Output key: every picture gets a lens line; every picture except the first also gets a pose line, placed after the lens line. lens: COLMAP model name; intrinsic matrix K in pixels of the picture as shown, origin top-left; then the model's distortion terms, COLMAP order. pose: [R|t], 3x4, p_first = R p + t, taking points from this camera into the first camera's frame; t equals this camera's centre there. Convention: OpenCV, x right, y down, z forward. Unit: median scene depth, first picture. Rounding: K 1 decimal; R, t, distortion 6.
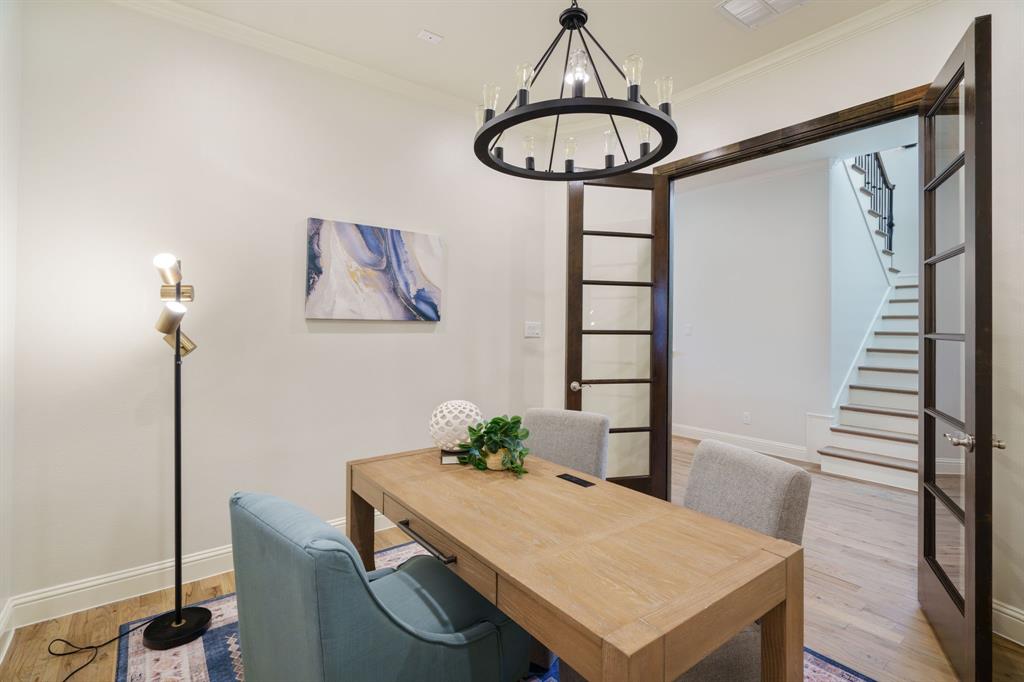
lens RADIAL K [[485.6, 0, 510.9], [0, 485.6, 327.5], [0, 0, 1]] dist [0.000833, 0.000248]
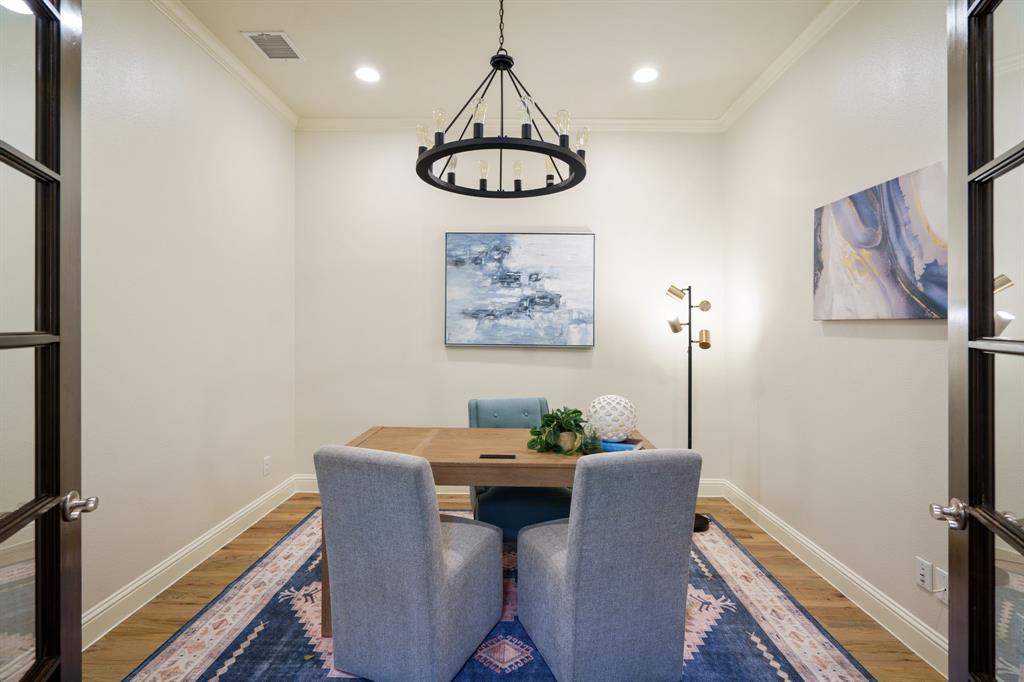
lens RADIAL K [[485.6, 0, 510.9], [0, 485.6, 327.5], [0, 0, 1]] dist [0.000833, 0.000248]
pose [[-0.620723, -0.002319, -0.784026, 0.604636], [-0.000147, 0.999996, -0.002842, -0.001890], [0.784030, -0.001649, -0.620721, 1.034806]]
